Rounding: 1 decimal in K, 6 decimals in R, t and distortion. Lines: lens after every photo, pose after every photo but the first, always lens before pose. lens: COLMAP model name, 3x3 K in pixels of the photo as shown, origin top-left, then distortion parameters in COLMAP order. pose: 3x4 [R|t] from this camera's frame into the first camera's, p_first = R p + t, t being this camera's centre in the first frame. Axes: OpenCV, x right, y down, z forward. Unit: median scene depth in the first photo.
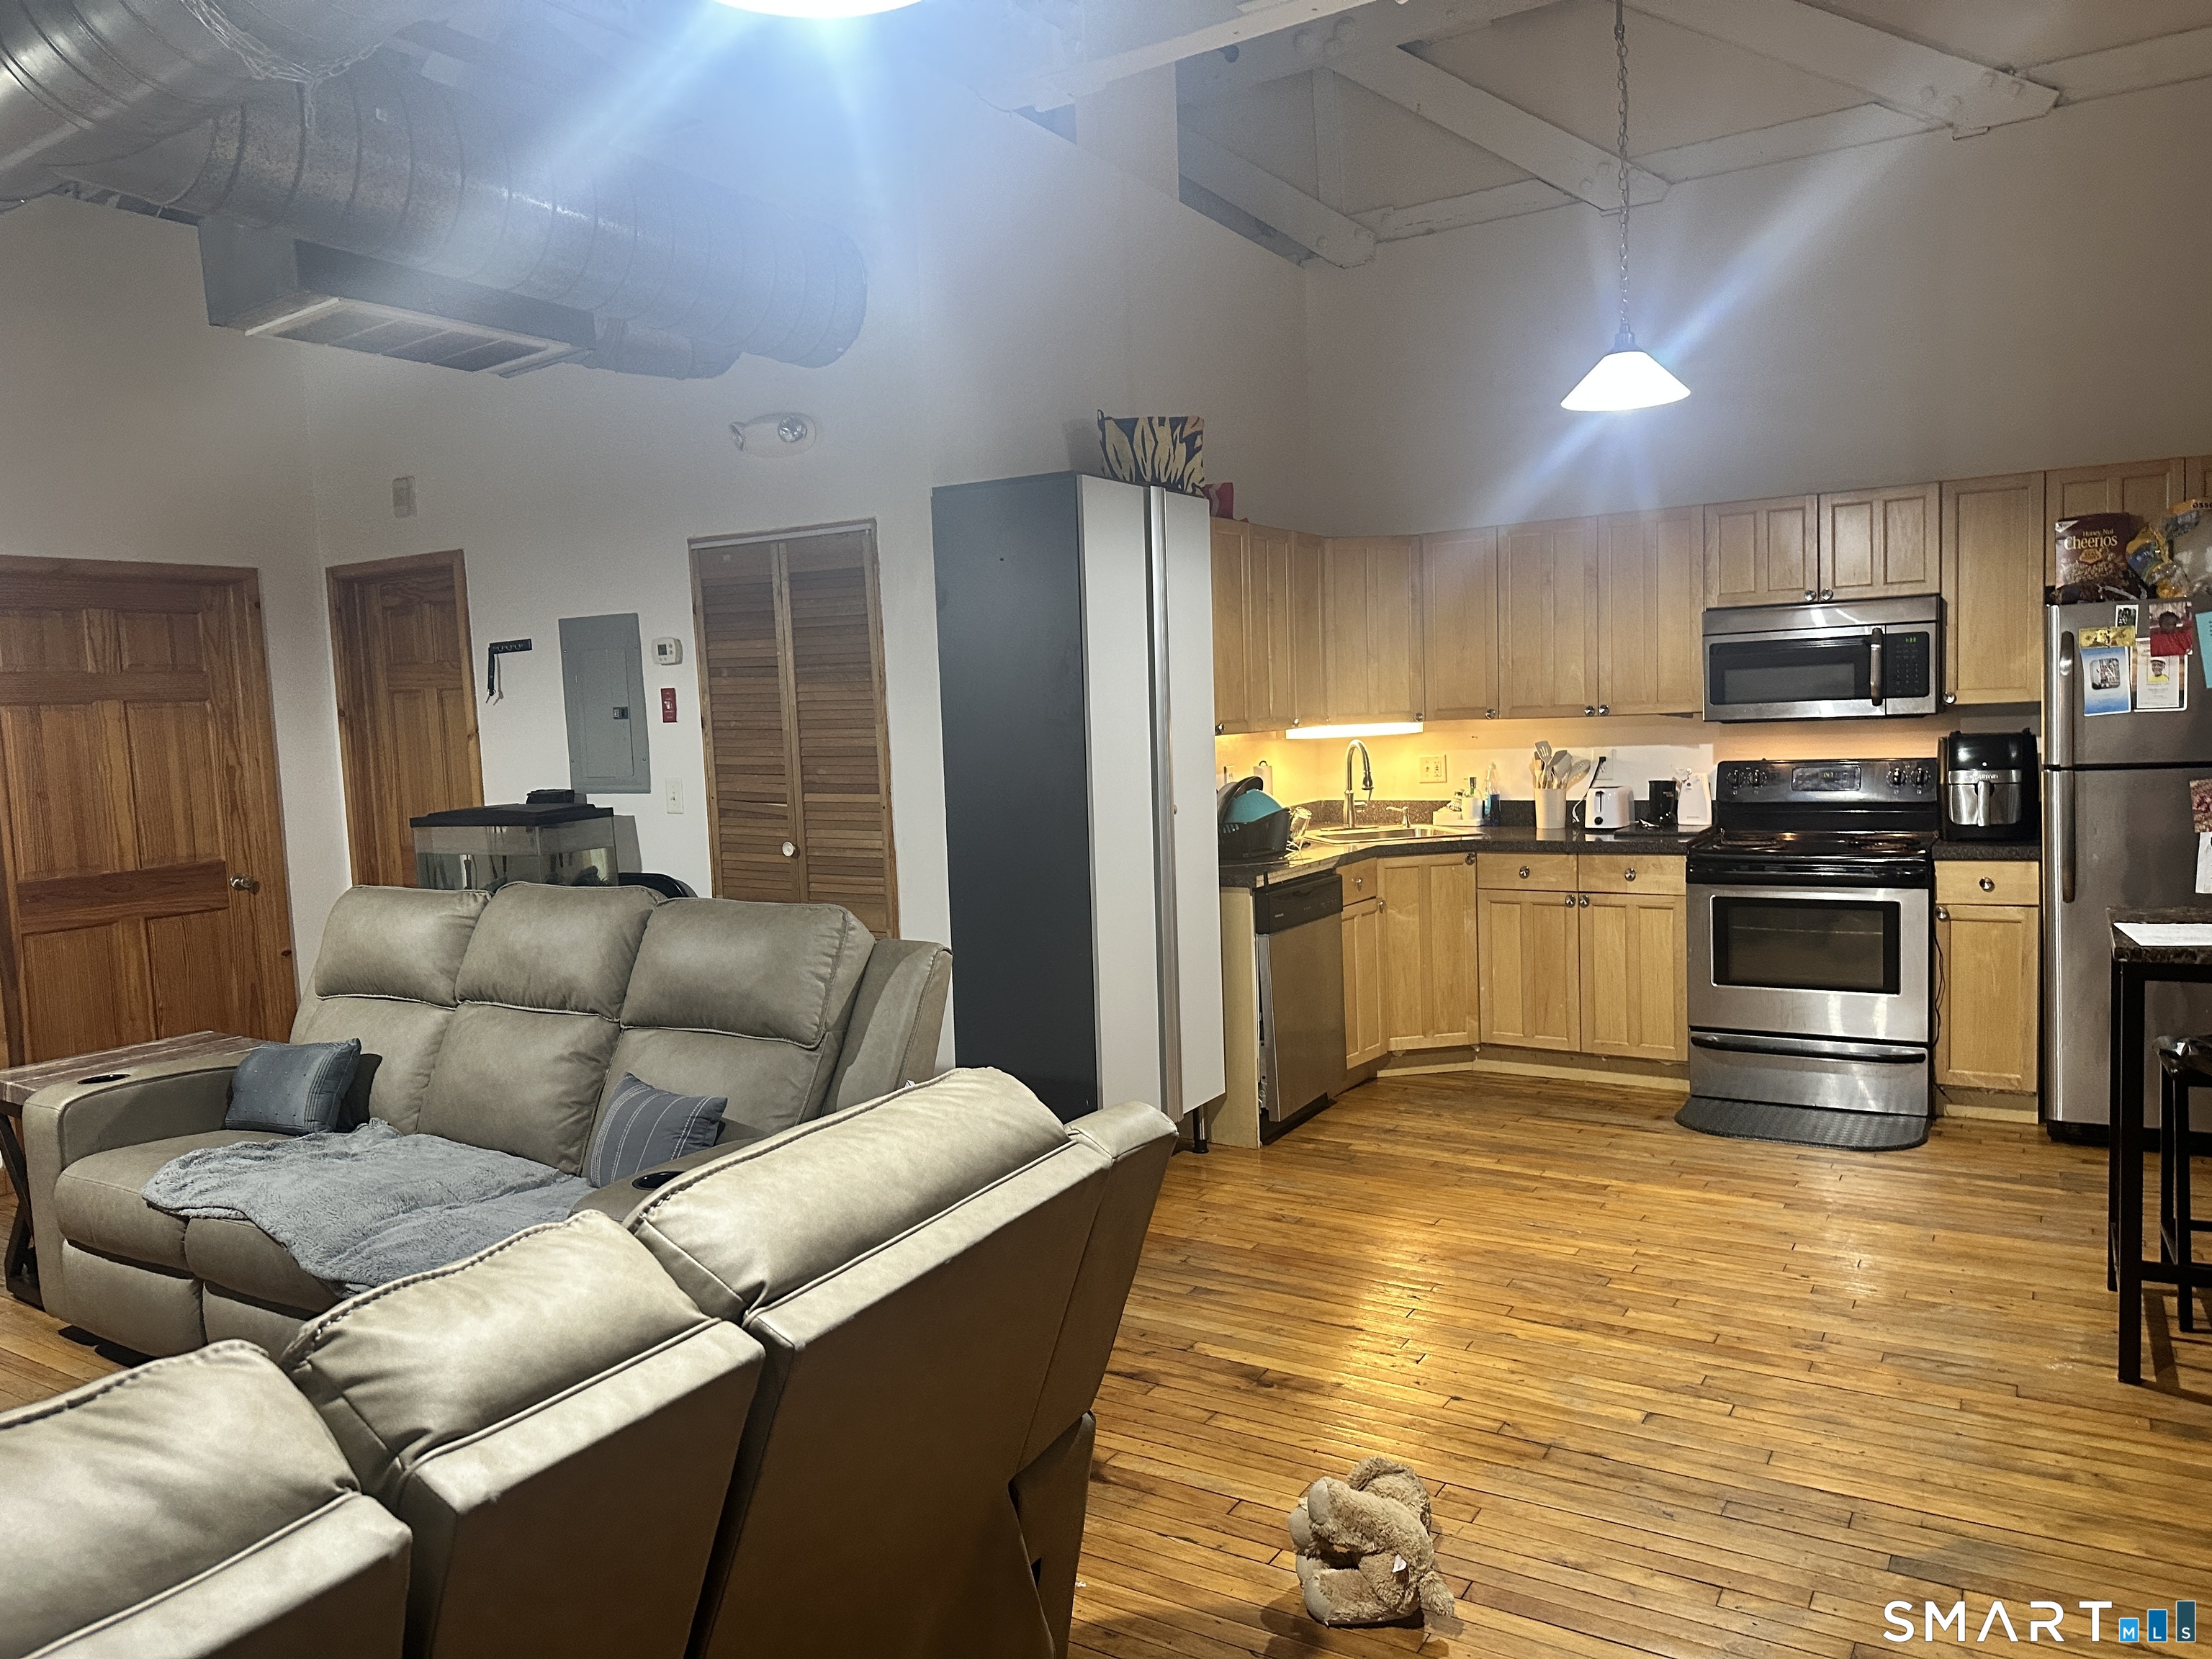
lens RADIAL K [[1539.5, 0, 1120.1], [0, 1539.5, 842.6], [0, 0, 1]] dist [0.084642, -0.104308]
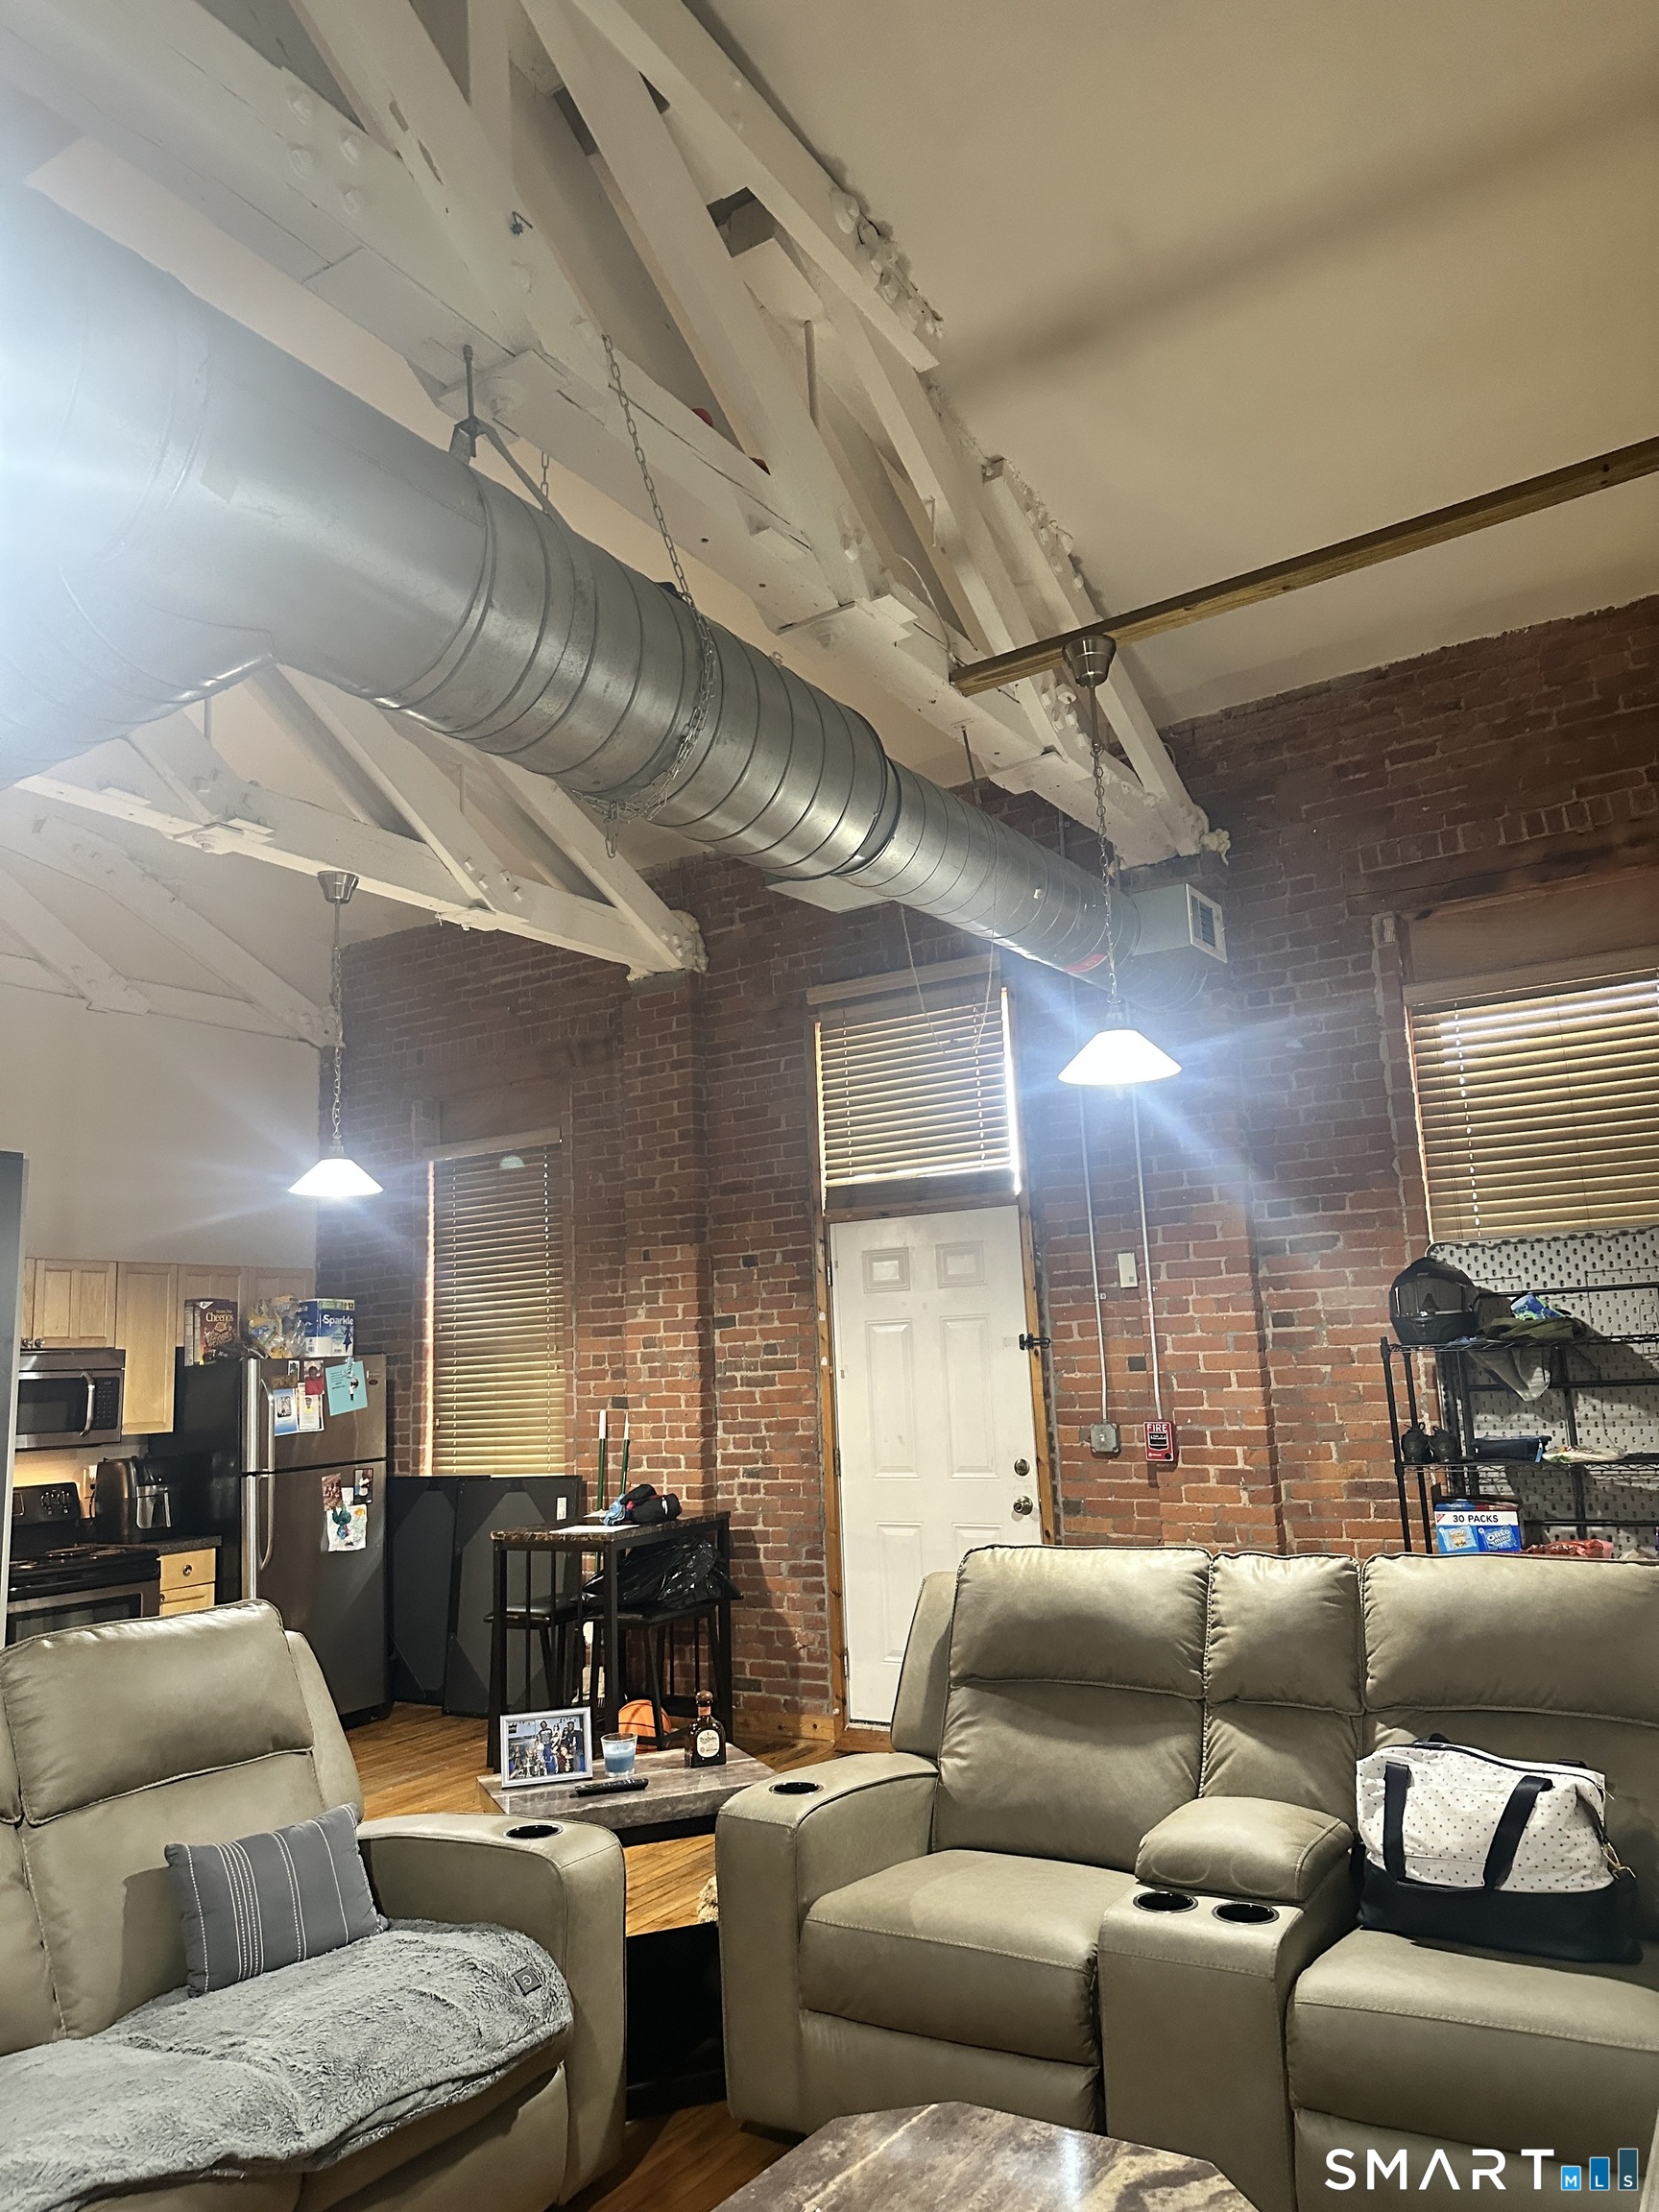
lens RADIAL K [[1539.5, 0, 824.3], [0, 1539.5, 1104.2], [0, 0, 1]] dist [0.084642, -0.104308]
pose [[0.010306, 0.214445, 0.976682, -0.774693], [0.132724, 0.967798, -0.213895, -0.000794], [-0.991099, 0.131834, -0.018488, 0.423755]]
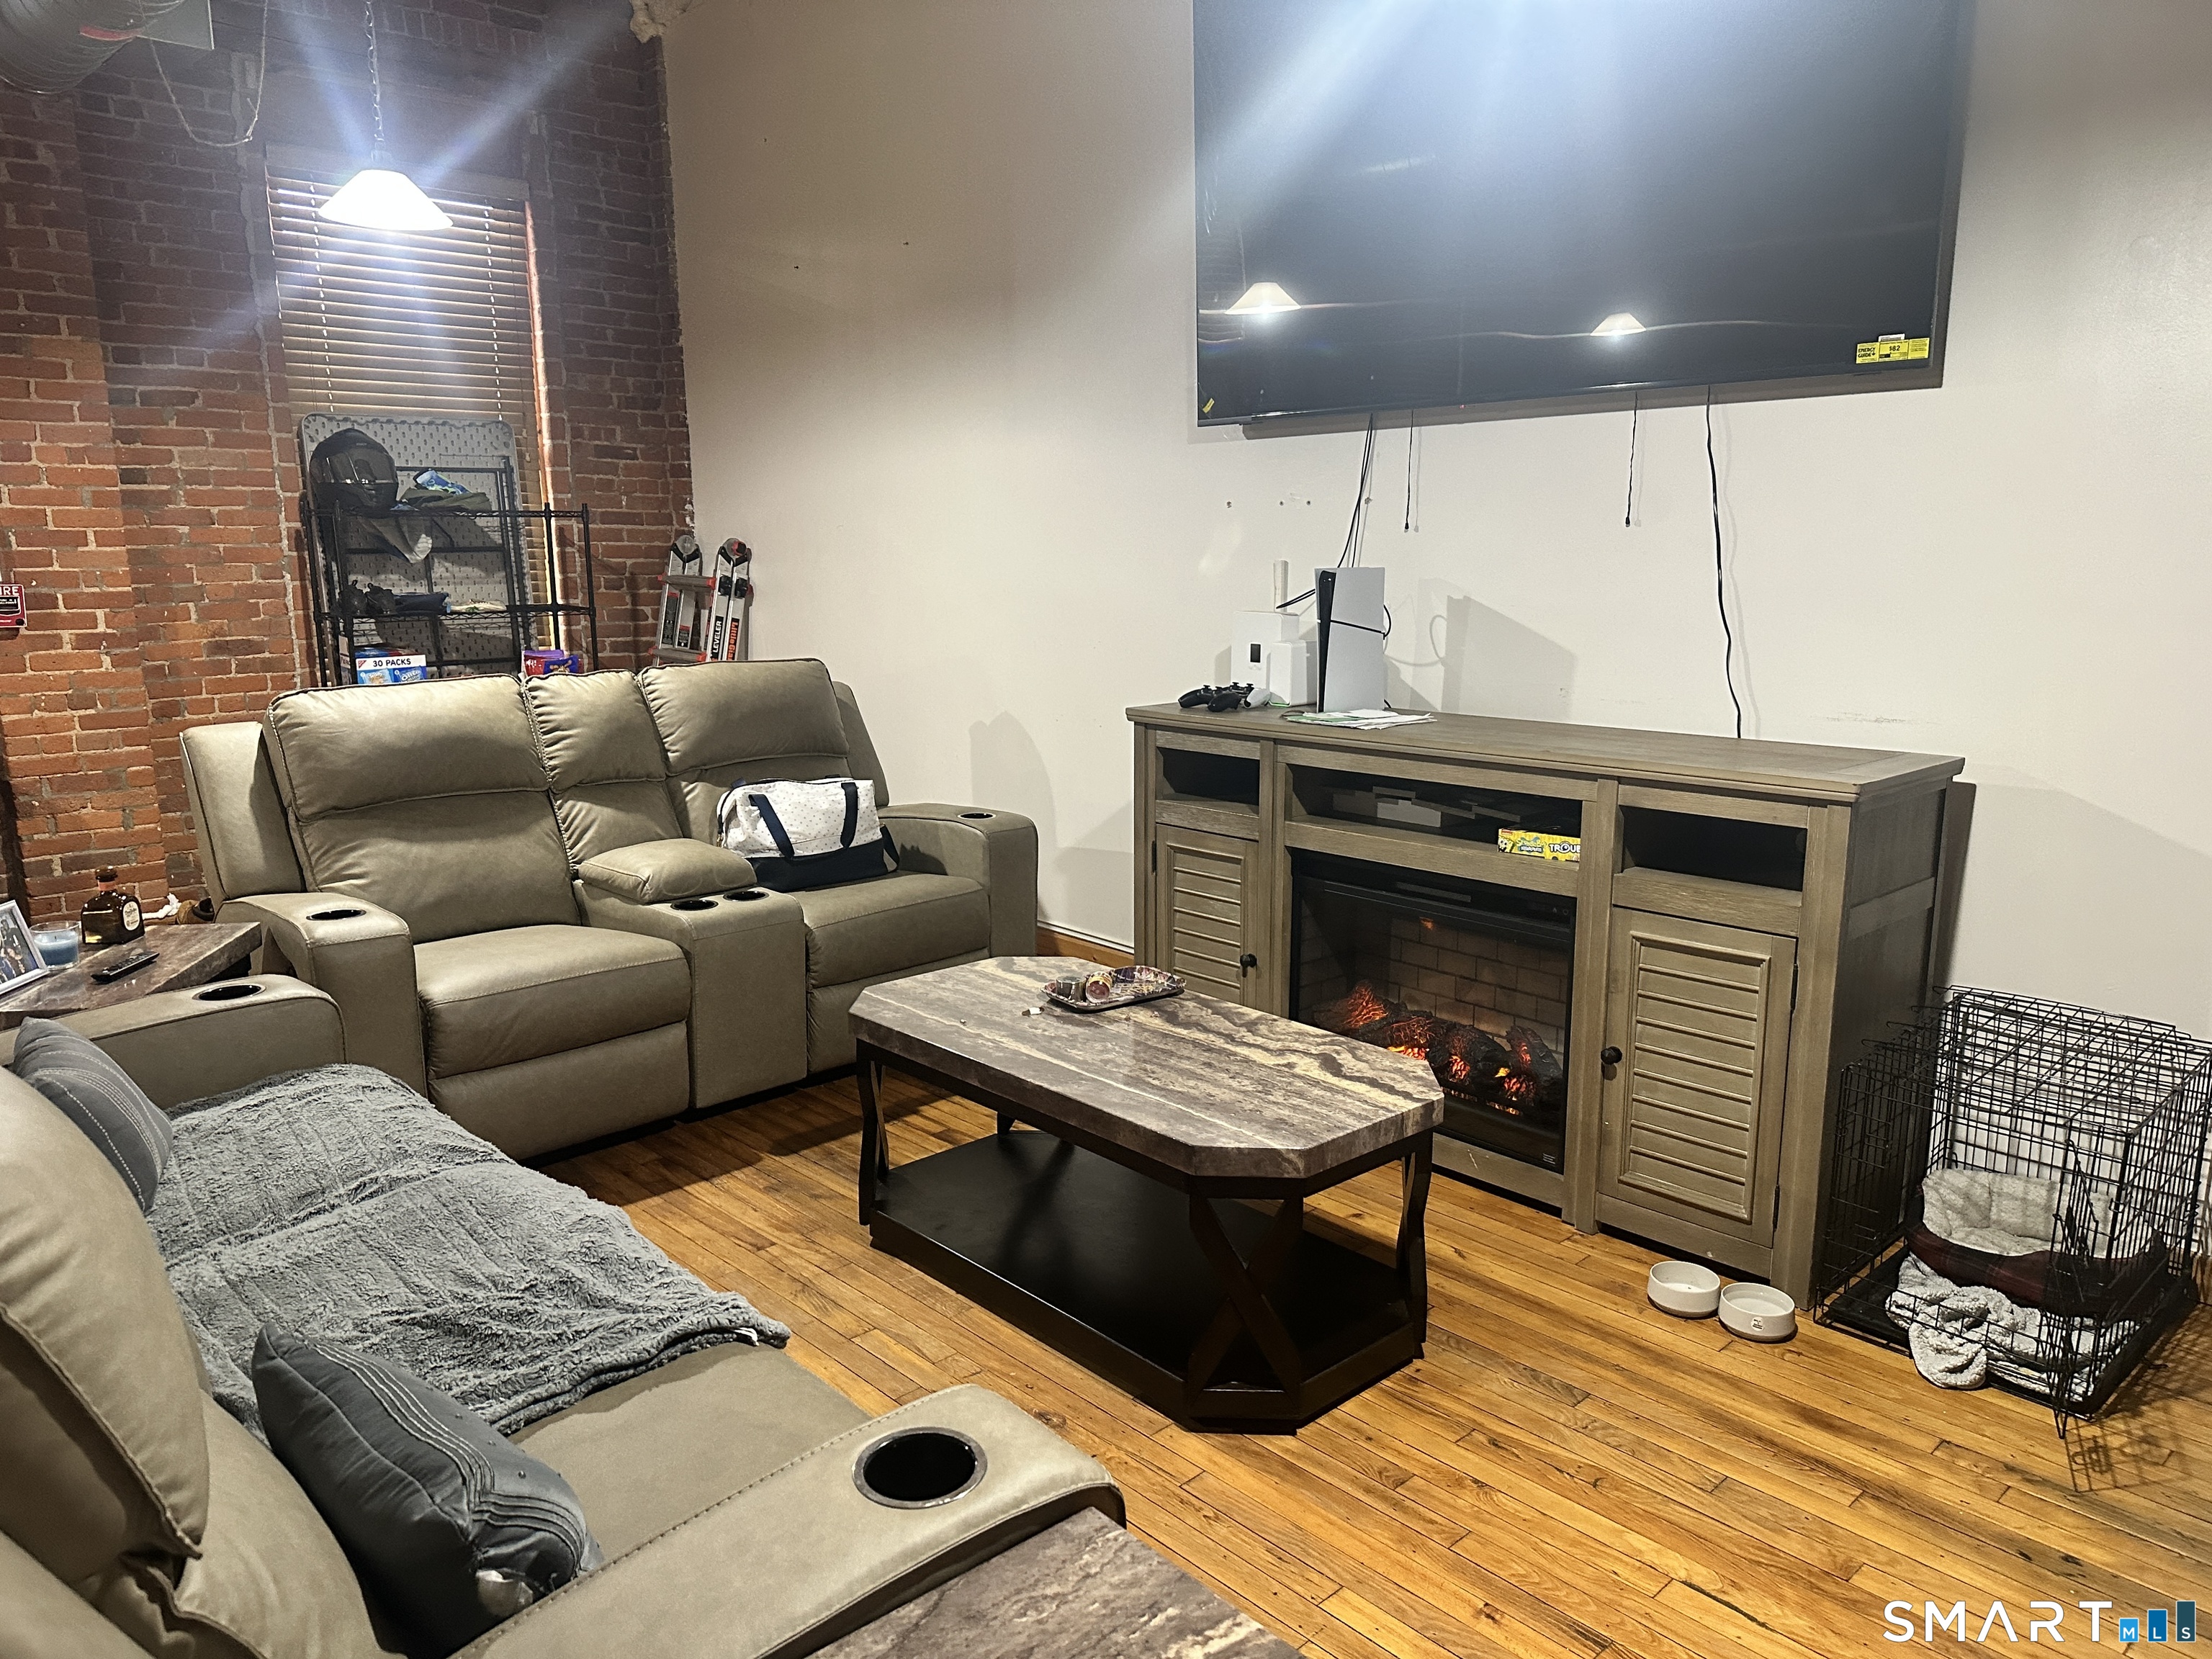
lens RADIAL K [[1539.5, 0, 1105.1], [0, 1539.5, 831.9], [0, 0, 1]] dist [0.084642, -0.104308]
pose [[-0.964349, -0.006743, 0.264547, -0.579328], [0.065778, 0.962193, 0.264306, -0.047249], [-0.256327, 0.272285, -0.927447, 0.935328]]
